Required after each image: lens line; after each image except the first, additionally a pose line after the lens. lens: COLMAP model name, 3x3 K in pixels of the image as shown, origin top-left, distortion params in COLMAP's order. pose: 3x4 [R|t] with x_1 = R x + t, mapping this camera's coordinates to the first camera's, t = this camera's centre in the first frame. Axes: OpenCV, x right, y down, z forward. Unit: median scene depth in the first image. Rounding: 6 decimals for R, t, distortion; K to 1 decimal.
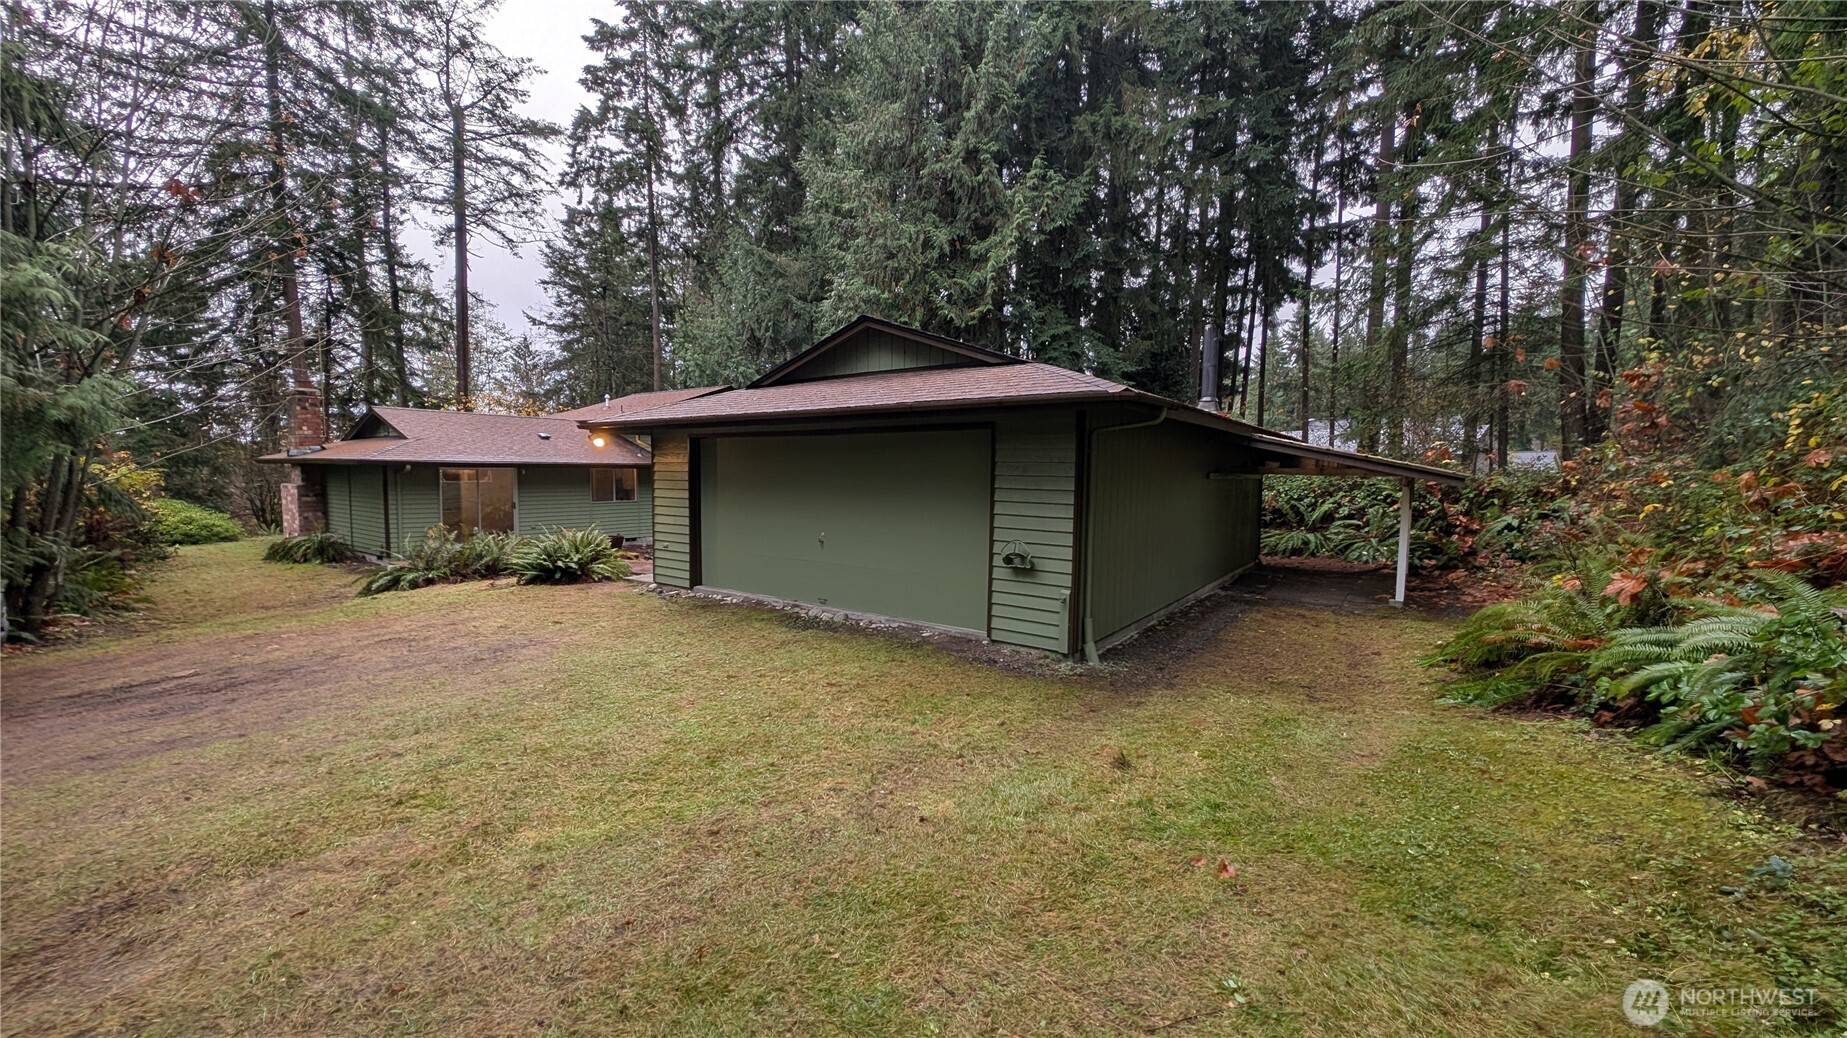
lens RADIAL K [[686.2, 0, 914.4], [0, 686.2, 518.4], [0, 0, 1]] dist [0.016485, -0.012007]
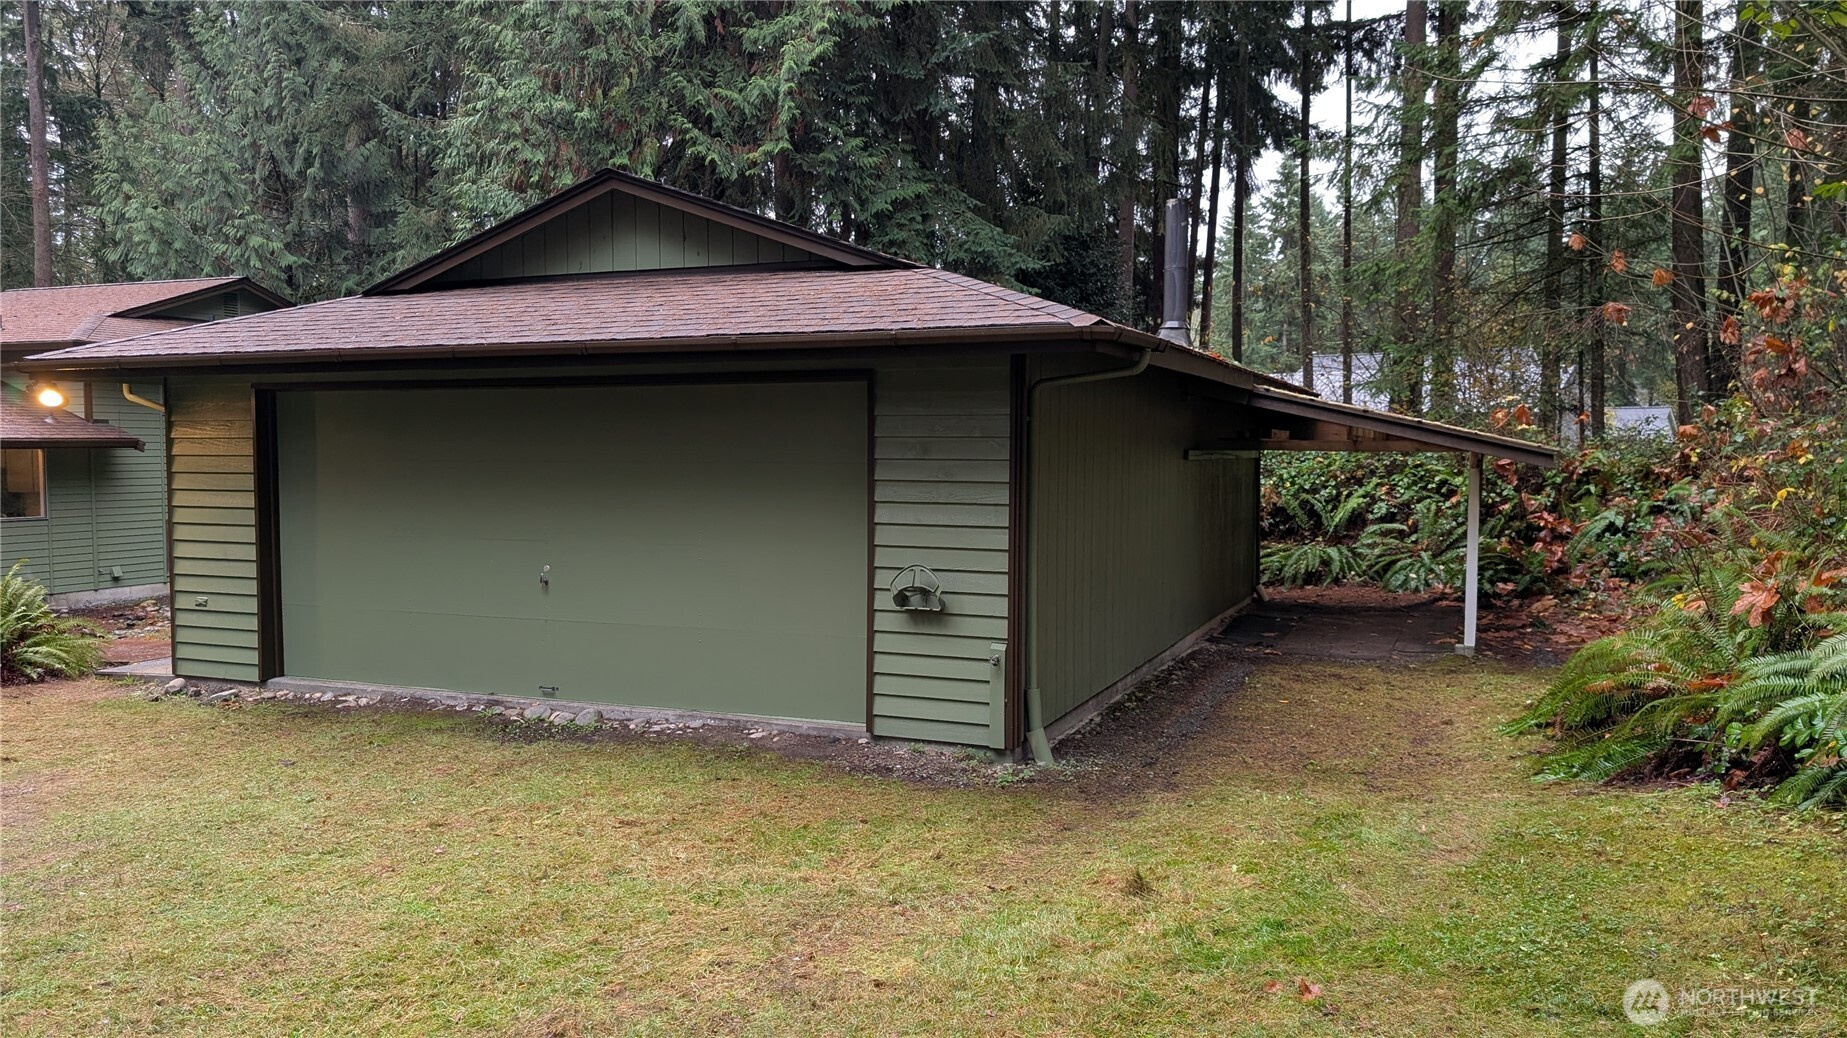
lens RADIAL K [[1336.2, 0, 910.6], [0, 1336.2, 528.1], [0, 0, 1]] dist [0.026833, -0.045213]
pose [[0.972813, -0.022756, 0.230471, -0.075662], [0.024422, 0.999692, -0.004378, 0.002195], [-0.230301, 0.009888, 0.973069, -0.081417]]
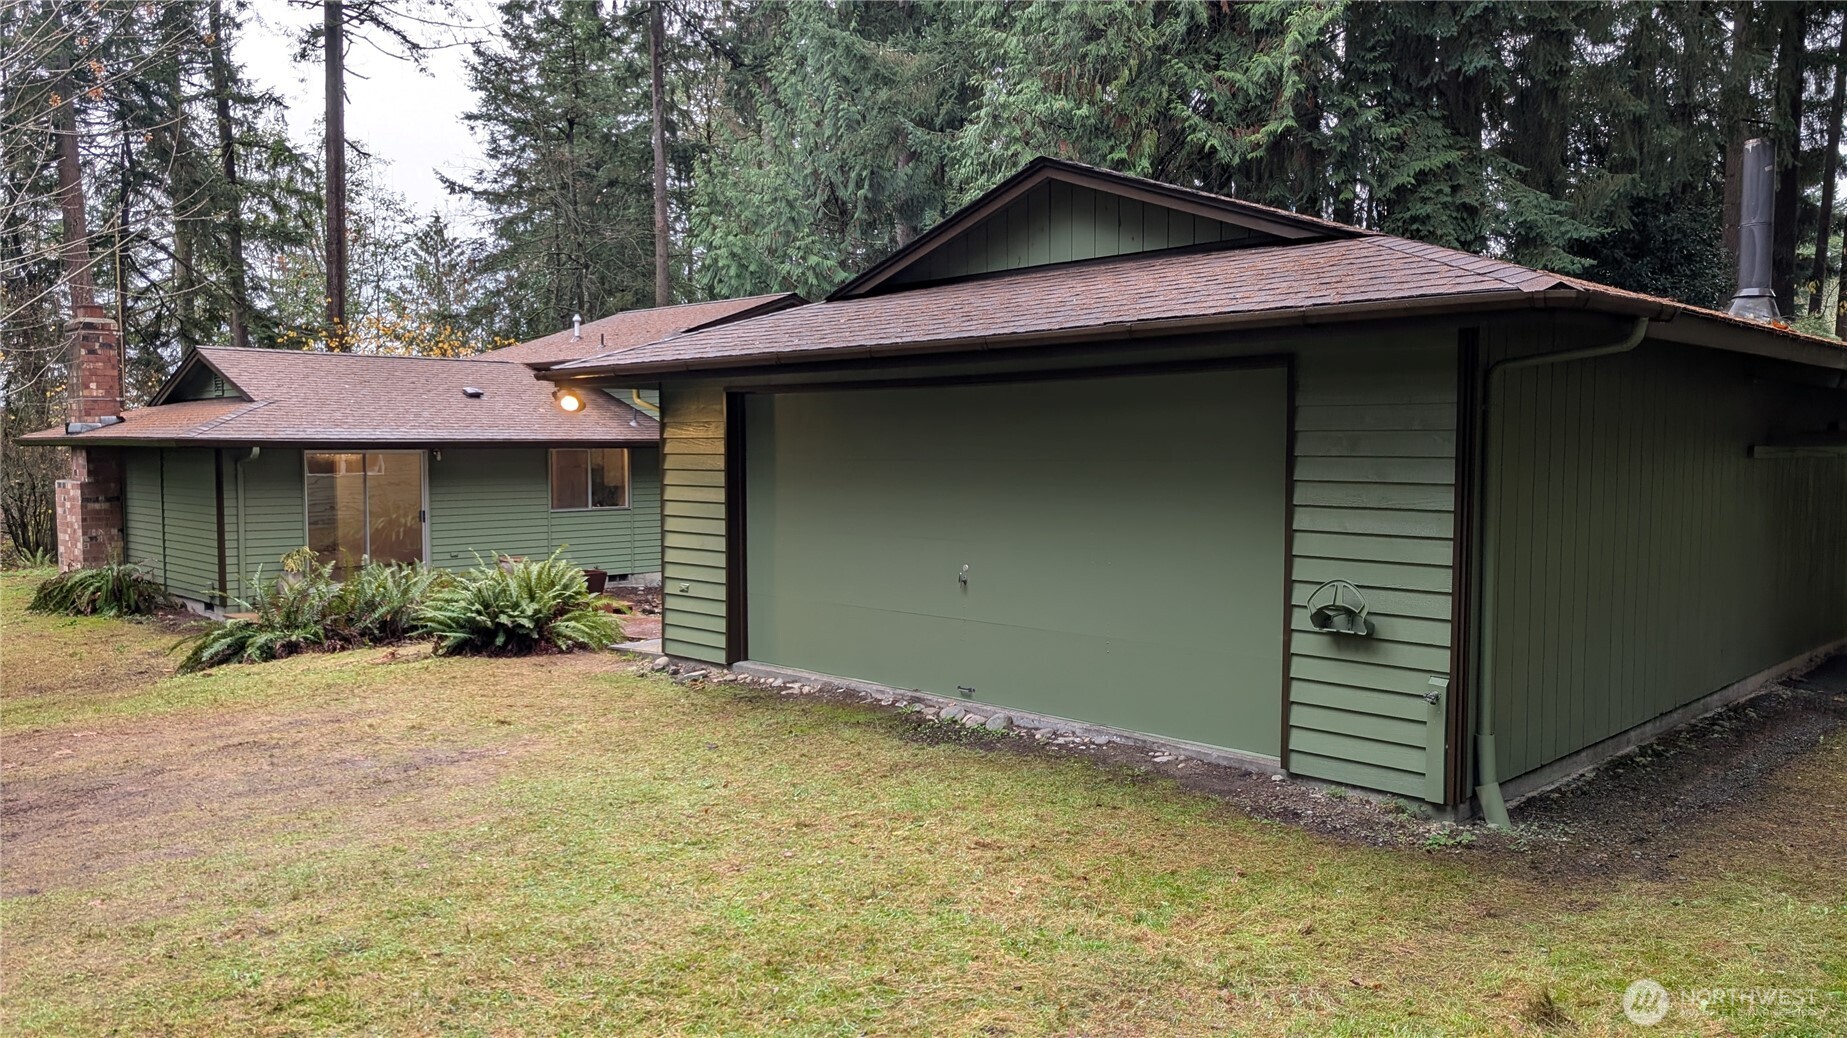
lens RADIAL K [[1330.3, 0, 923.5], [0, 1330.3, 519.0], [0, 0, 1]] dist [0.025726, -0.032073]
pose [[0.986915, -0.002824, -0.161217, 0.001379], [0.000499, 0.999895, -0.014461, -0.000266], [0.161240, 0.014192, 0.986813, -0.025329]]
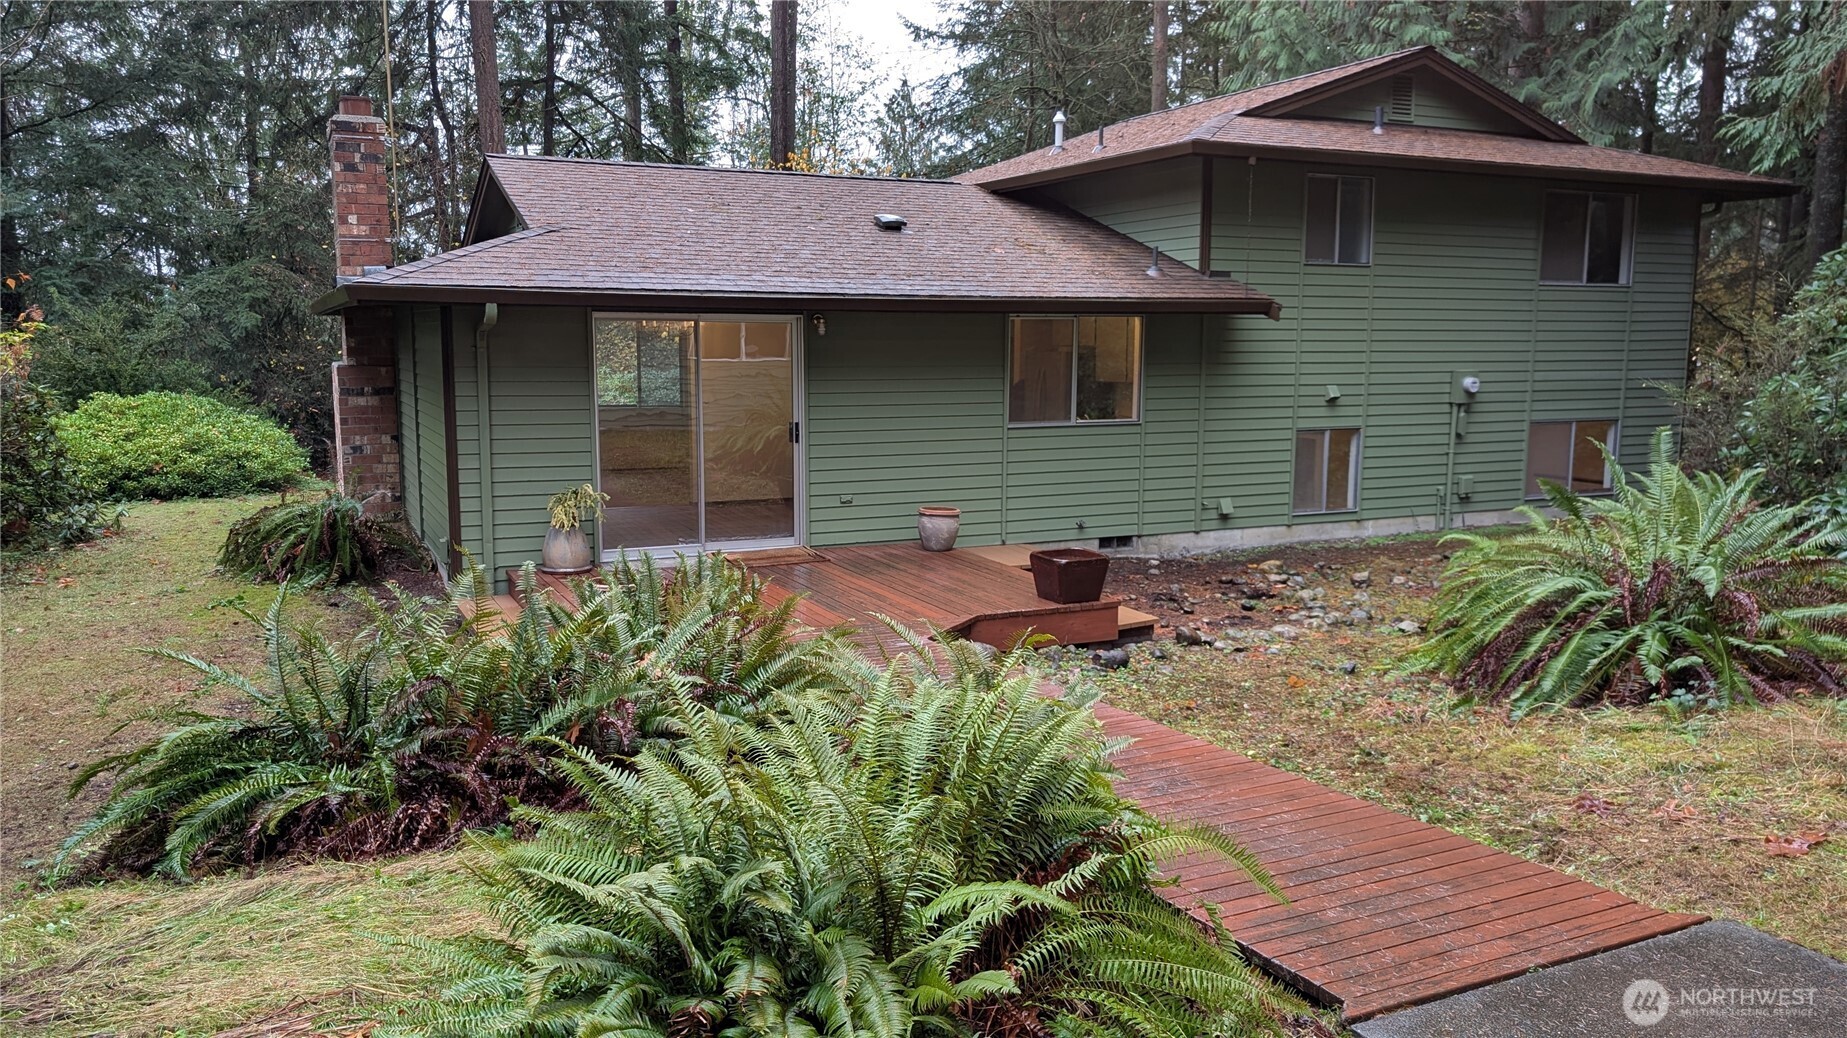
lens RADIAL K [[1336.2, 0, 910.6], [0, 1336.2, 528.1], [0, 0, 1]] dist [0.026833, -0.045213]
pose [[0.871393, 0.061255, -0.486746, -0.402671], [-0.027555, 0.996719, 0.076104, -0.040719], [0.489811, -0.052905, 0.870222, 0.858817]]
